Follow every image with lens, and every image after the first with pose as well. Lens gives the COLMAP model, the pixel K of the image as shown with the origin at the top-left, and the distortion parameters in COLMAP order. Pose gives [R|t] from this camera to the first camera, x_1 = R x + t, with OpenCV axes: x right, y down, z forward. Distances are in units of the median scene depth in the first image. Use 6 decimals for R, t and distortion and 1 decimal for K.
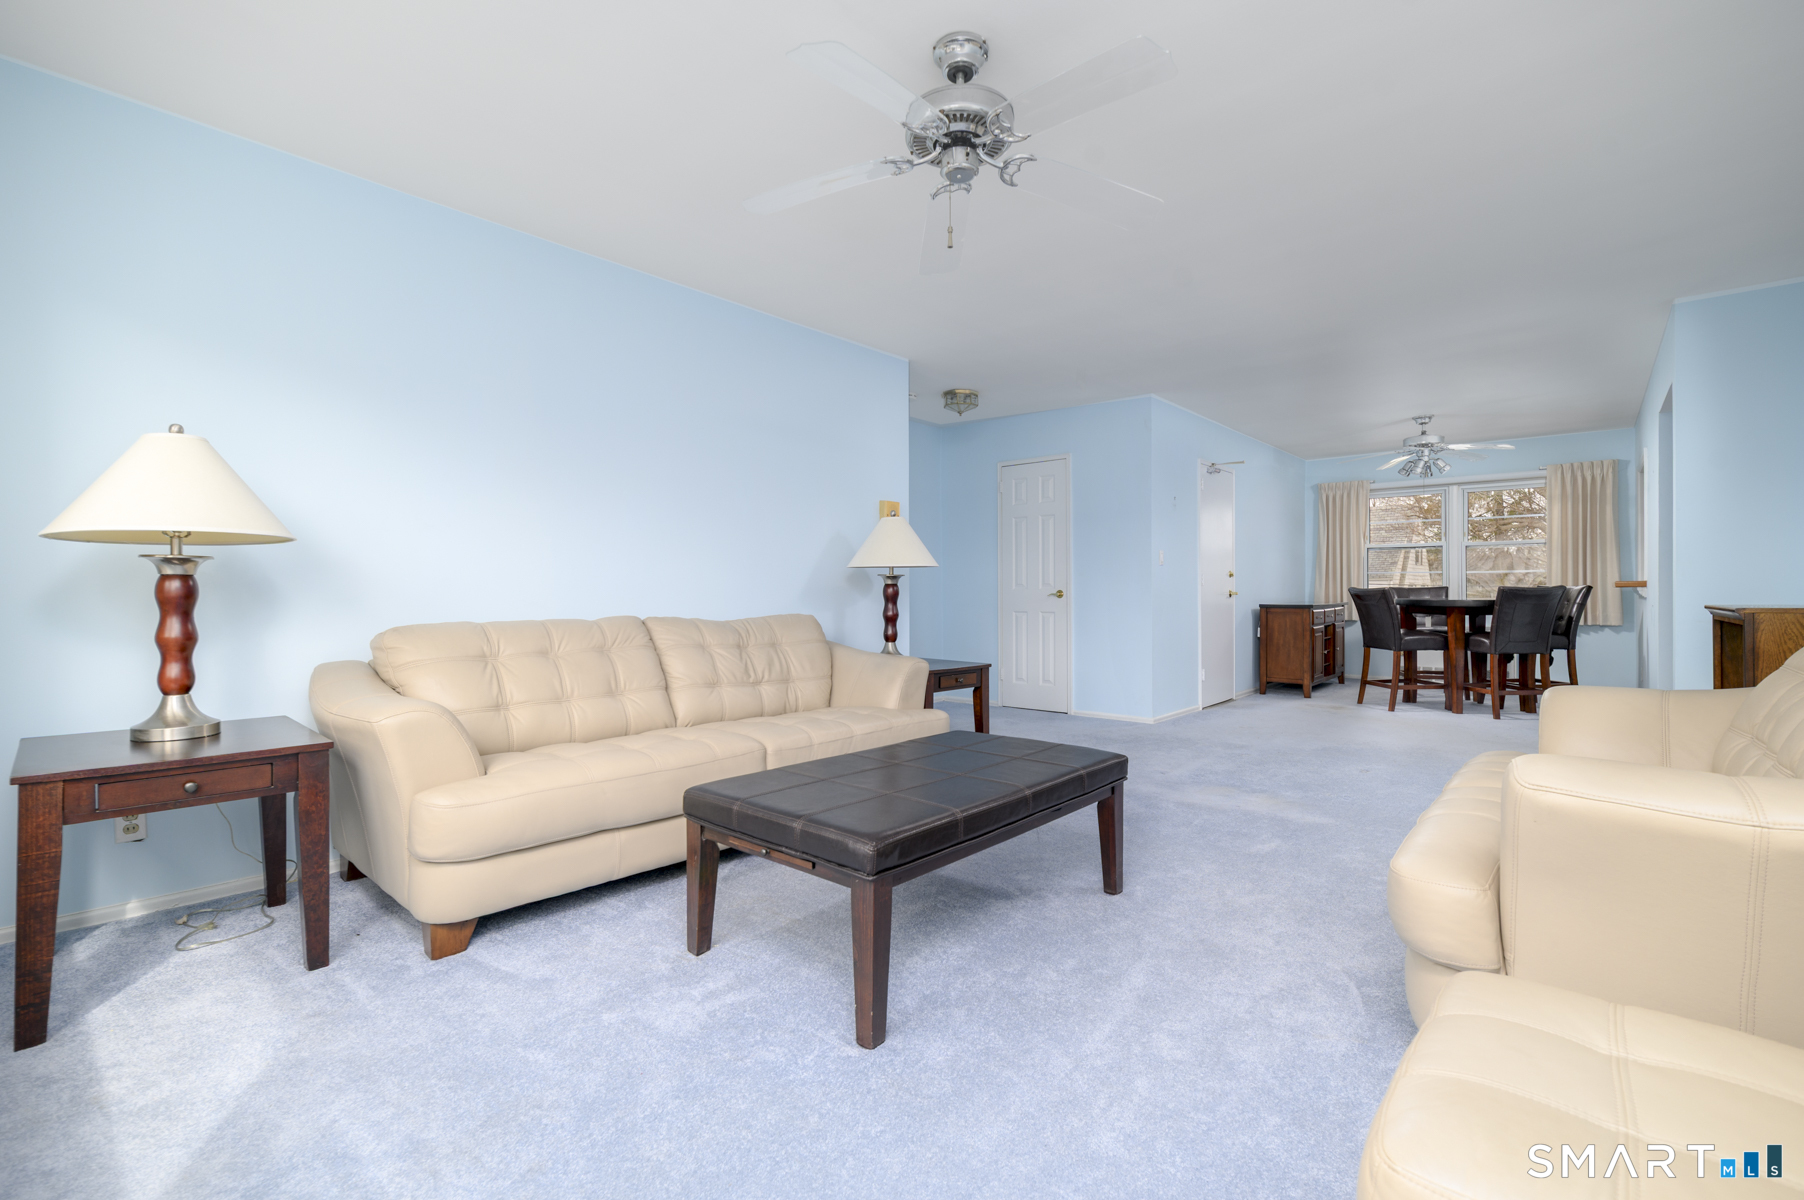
lens RADIAL K [[792.0, 0, 897.8], [0, 792.0, 592.3], [0, 0, 1]] dist [-0.001201, -0.000245]
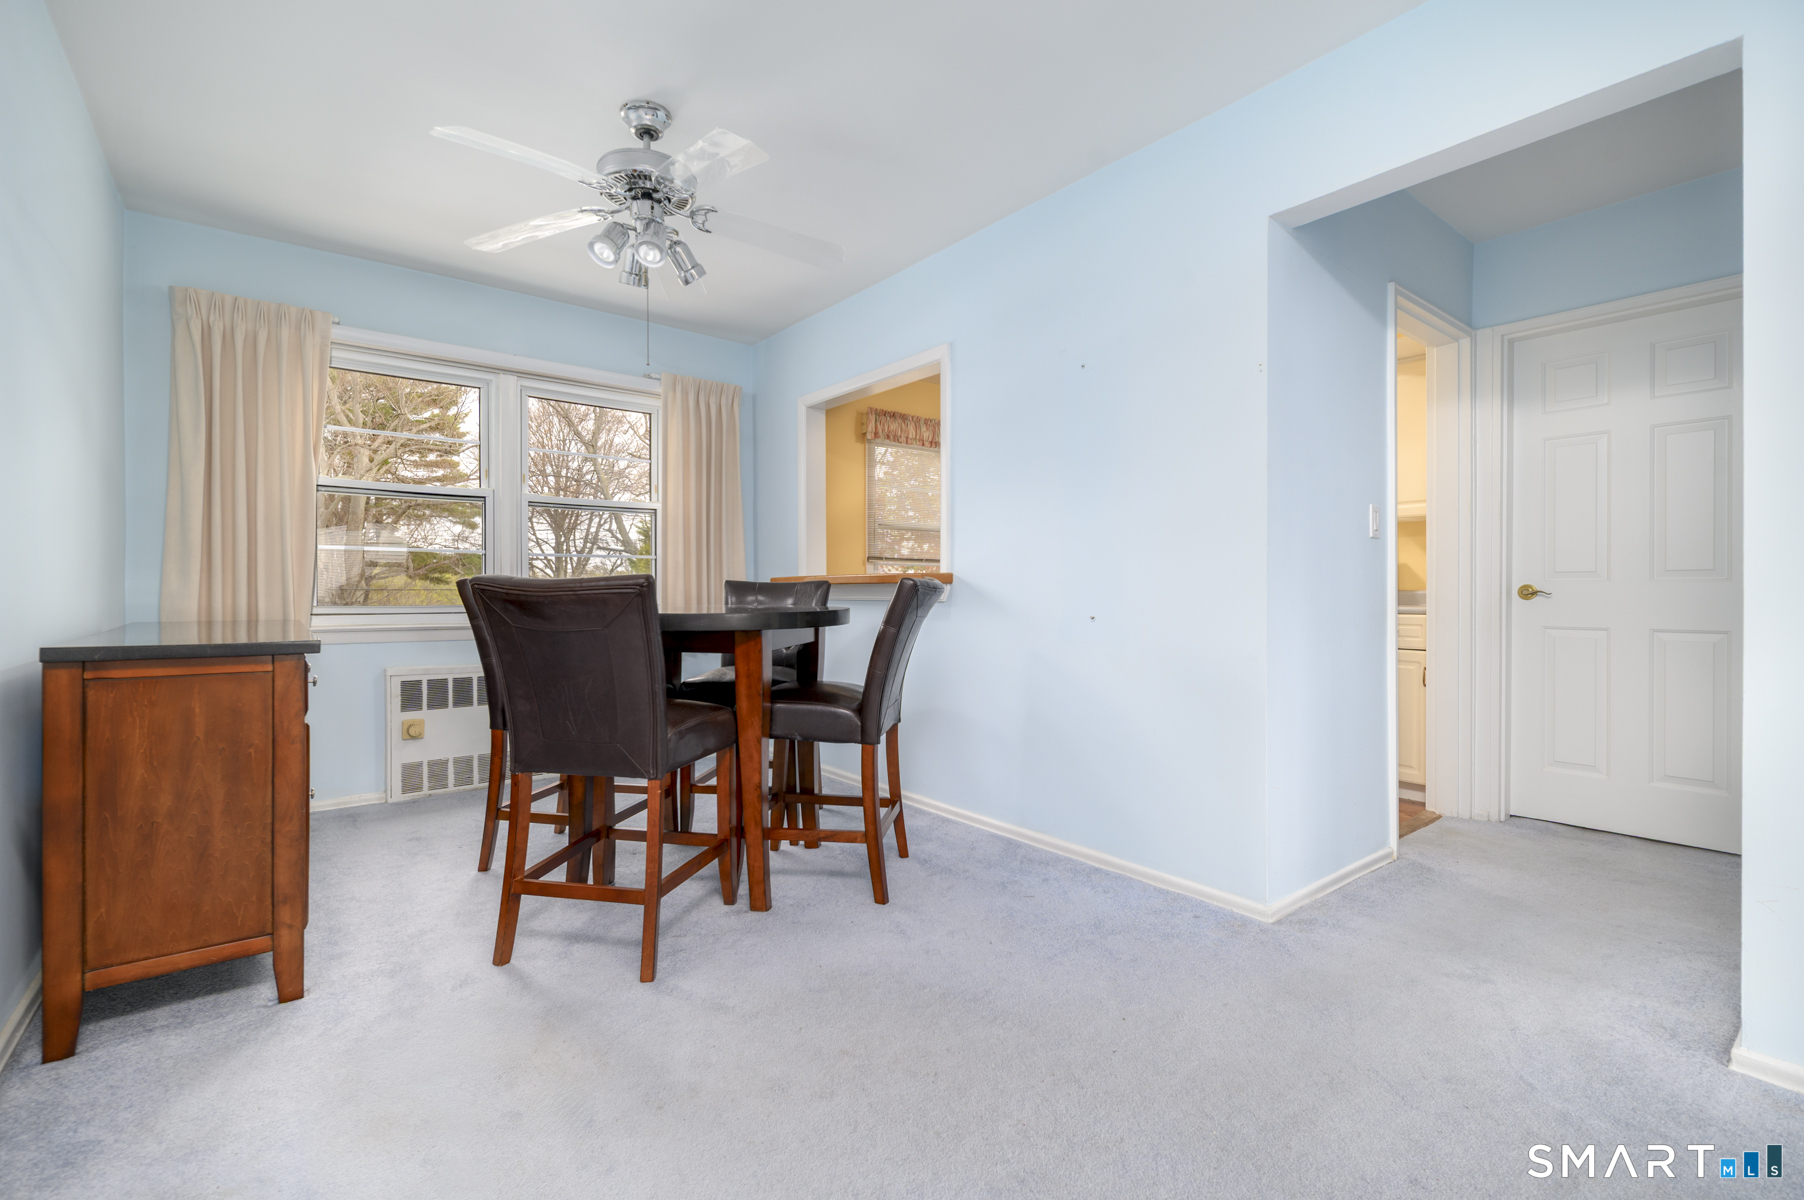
lens RADIAL K [[792.0, 0, 897.8], [0, 792.0, 592.3], [0, 0, 1]] dist [-0.001201, -0.000245]
pose [[0.174311, 0.002622, 0.984687, 0.282639], [-0.002541, 0.999994, -0.002213, -0.000102], [-0.984687, -0.002116, 0.174317, 0.726690]]
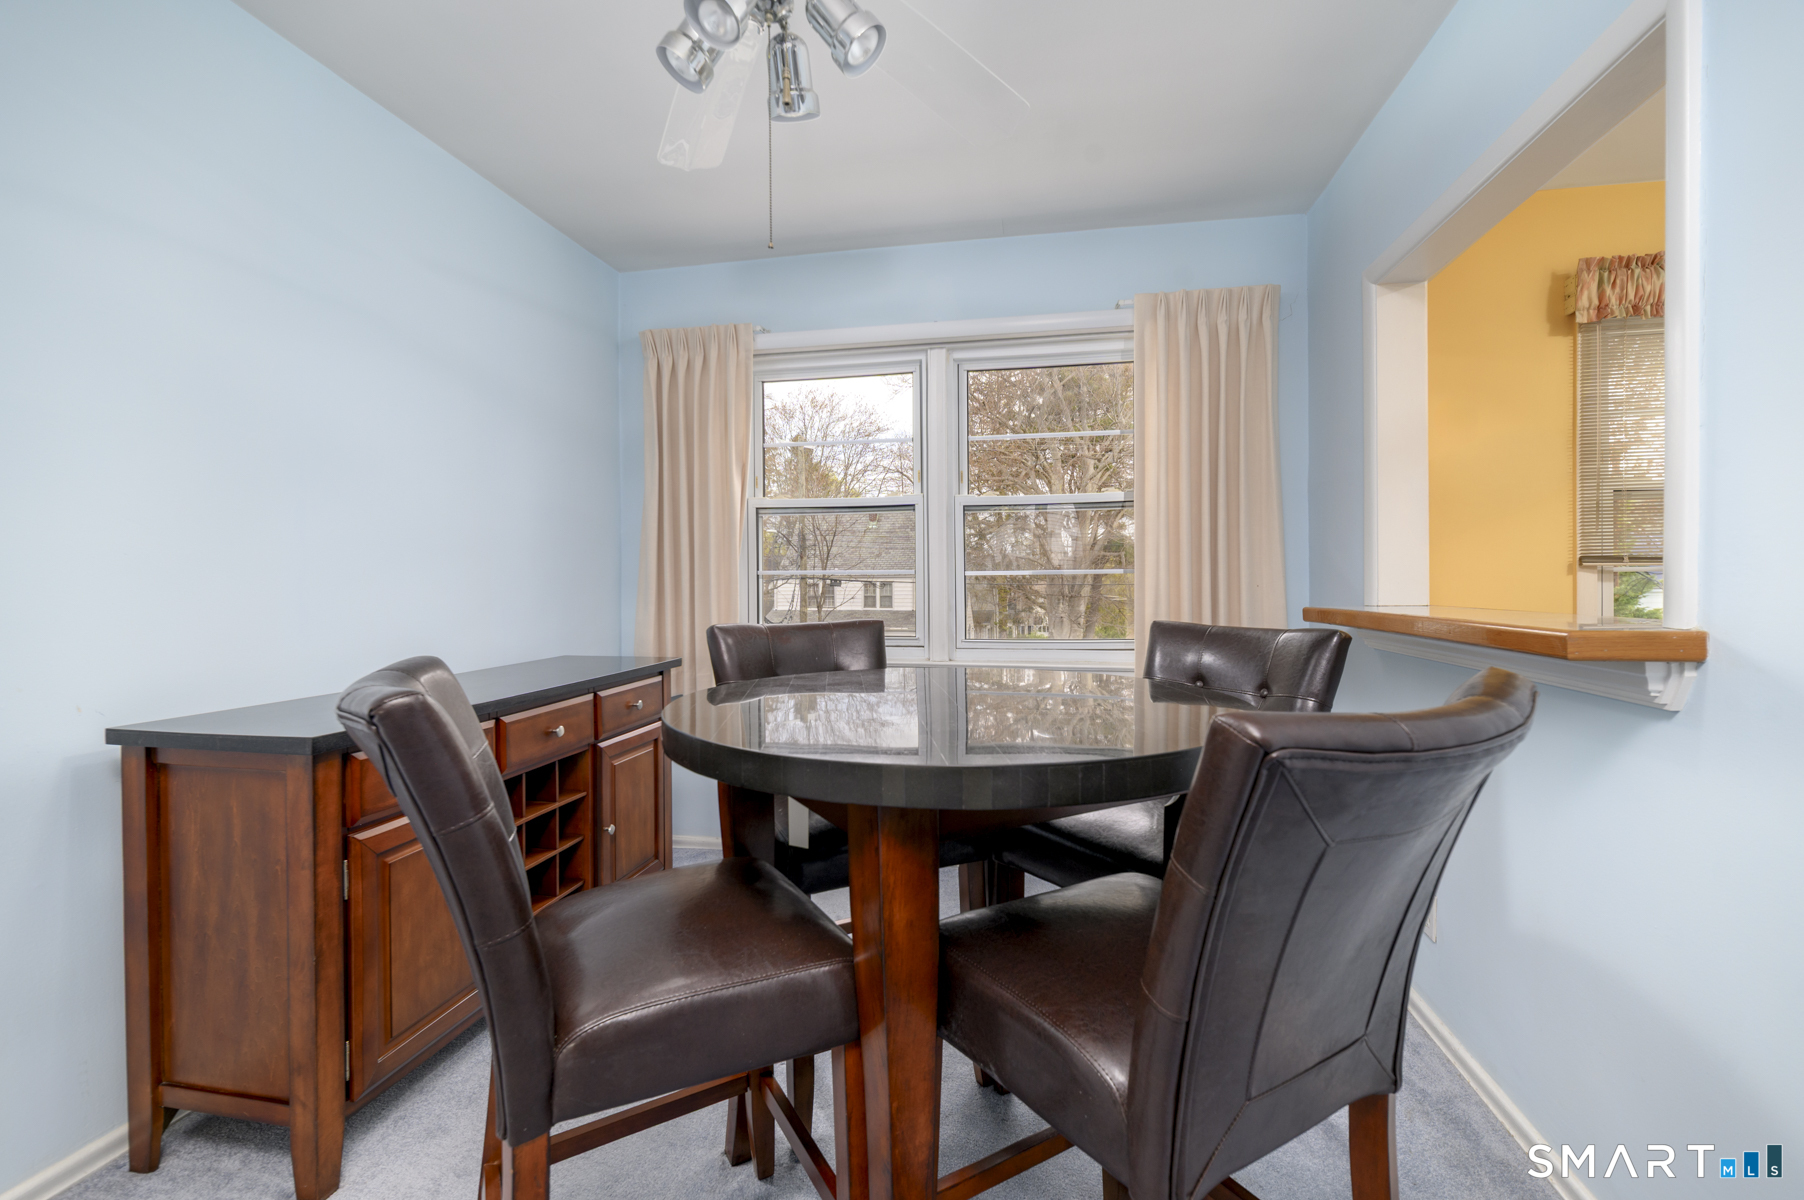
lens RADIAL K [[790.1, 0, 891.7], [0, 790.1, 586.9], [0, 0, 1]] dist [0.003290, 0.000362]
pose [[0.866809, -0.003252, 0.498630, 0.522992], [0.000360, 0.999983, 0.005895, -0.021734], [-0.498641, -0.004931, 0.866795, 0.721001]]
